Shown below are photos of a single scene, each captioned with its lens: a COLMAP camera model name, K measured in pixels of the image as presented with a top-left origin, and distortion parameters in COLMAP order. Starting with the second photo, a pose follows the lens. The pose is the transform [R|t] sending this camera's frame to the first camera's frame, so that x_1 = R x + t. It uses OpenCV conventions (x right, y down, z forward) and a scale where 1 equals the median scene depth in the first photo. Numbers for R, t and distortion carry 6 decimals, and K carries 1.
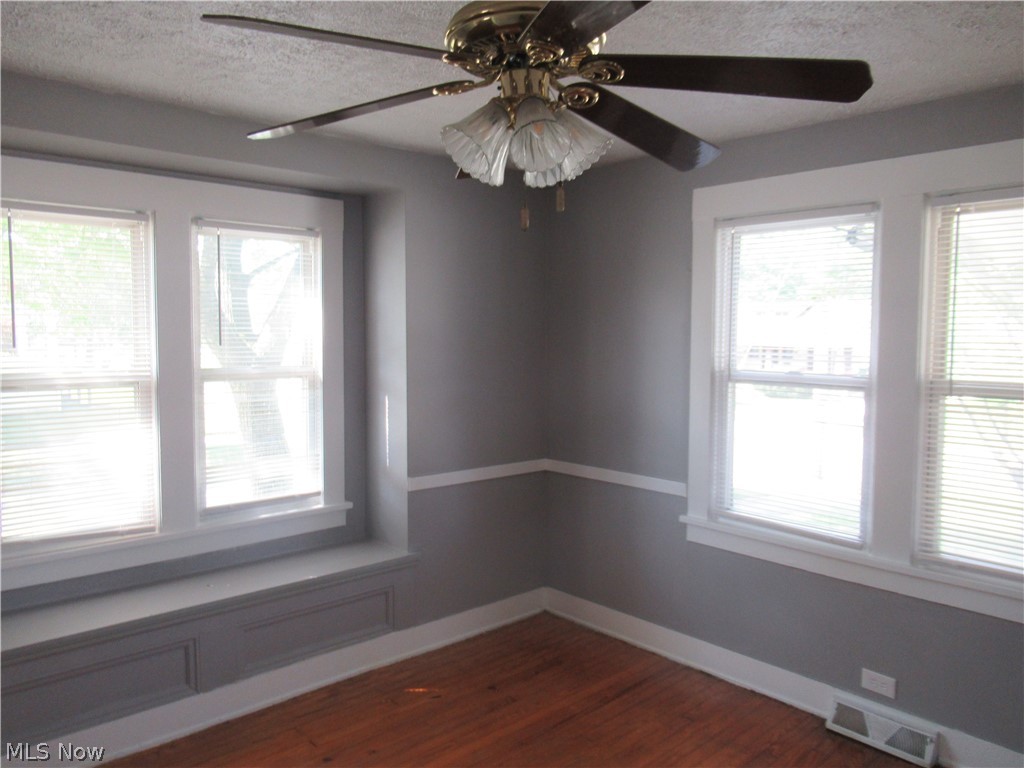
lens RADIAL K [[765.0, 0, 505.7], [0, 765.0, 381.8], [0, 0, 1]] dist [-0.001497, -0.003594]
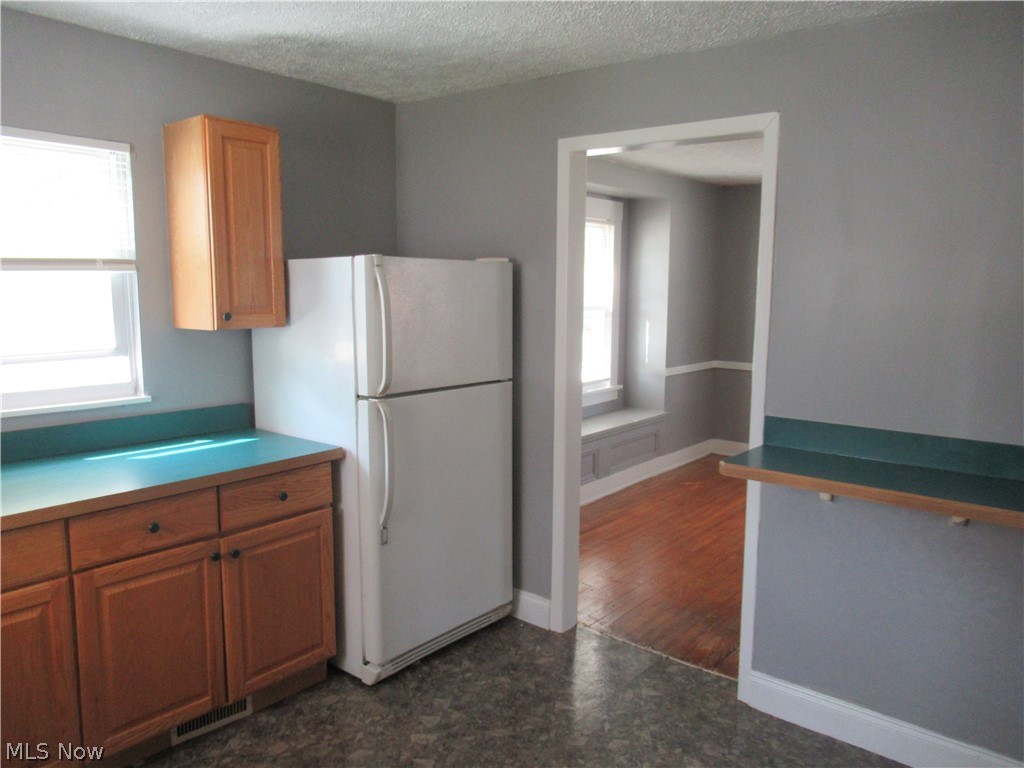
lens RADIAL K [[765.0, 0, 512.6], [0, 765.0, 382.7], [0, 0, 1]] dist [-0.001497, -0.003594]
pose [[0.988827, -0.018033, 0.147974, -0.702852], [0.008296, 0.997775, 0.066160, 0.041097], [-0.148837, -0.064193, 0.986776, -0.624620]]
